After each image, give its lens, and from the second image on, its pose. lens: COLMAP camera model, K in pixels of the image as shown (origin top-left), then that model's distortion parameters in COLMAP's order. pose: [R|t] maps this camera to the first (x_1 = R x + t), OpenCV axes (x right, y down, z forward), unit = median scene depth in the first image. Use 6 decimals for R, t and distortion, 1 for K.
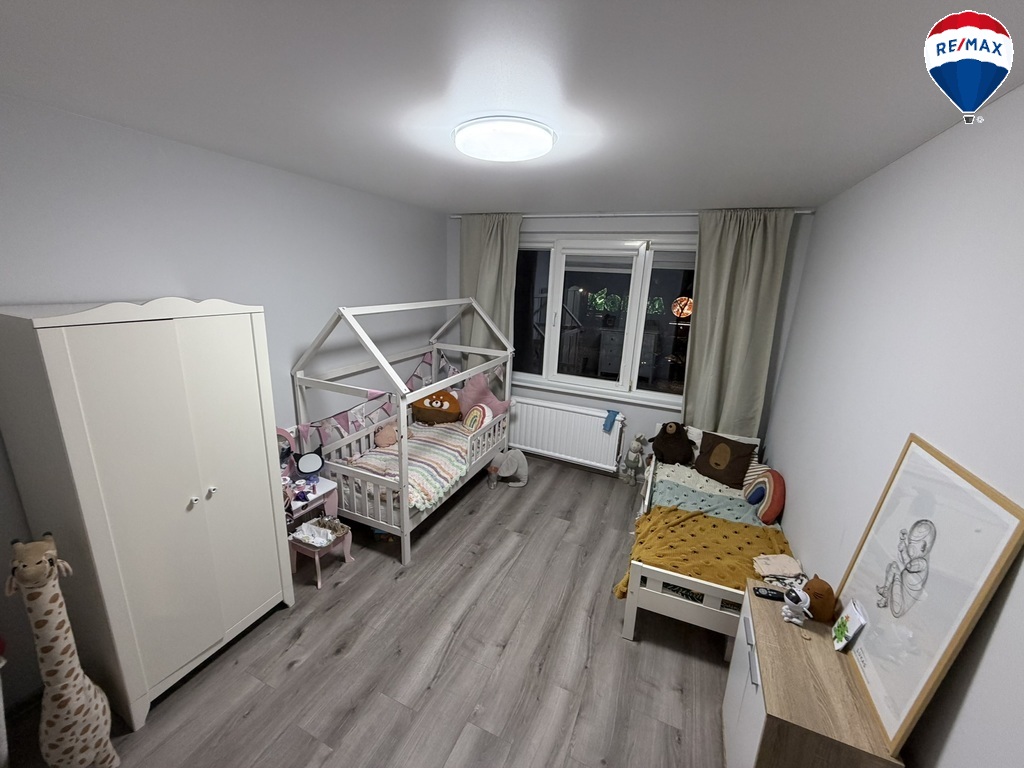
lens RADIAL K [[409.7, 0, 508.0], [0, 409.7, 382.5], [0, 0, 1]] dist [0.001788, -0.000034]
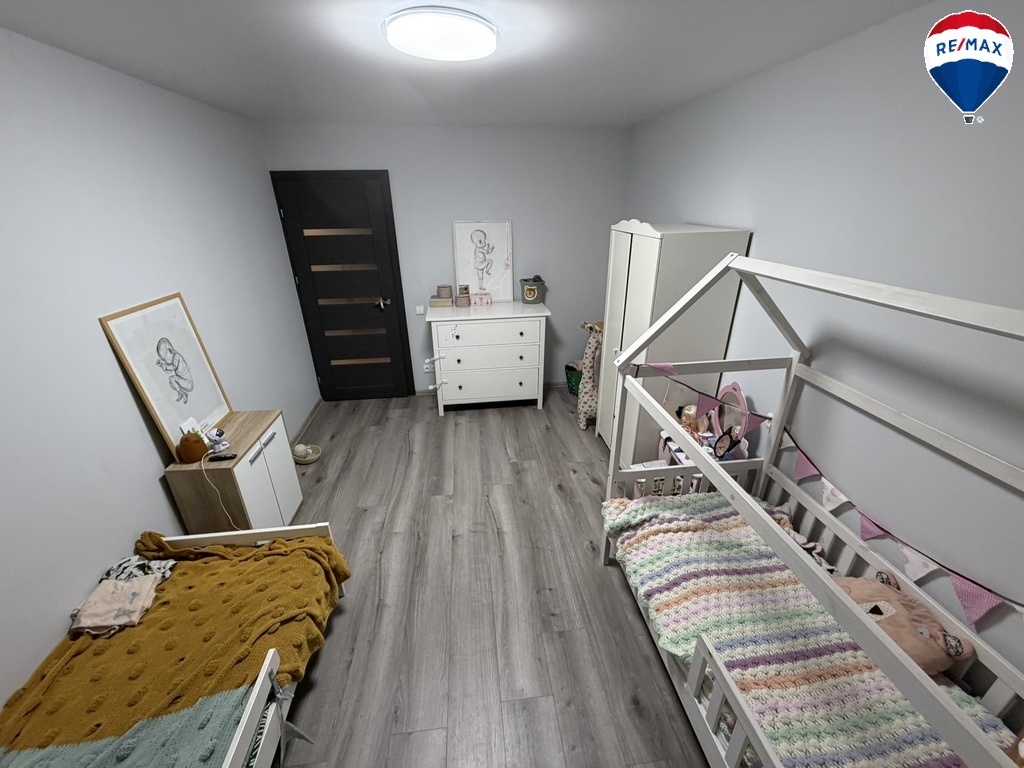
lens RADIAL K [[409.7, 0, 512.0], [0, 409.7, 382.6], [0, 0, 1]] dist [0.001788, -0.000034]
pose [[-0.861133, 0.178858, -0.475877, 0.319601], [-0.153509, 0.800891, 0.578799, -0.400657], [0.484648, 0.571475, -0.662218, 1.584192]]
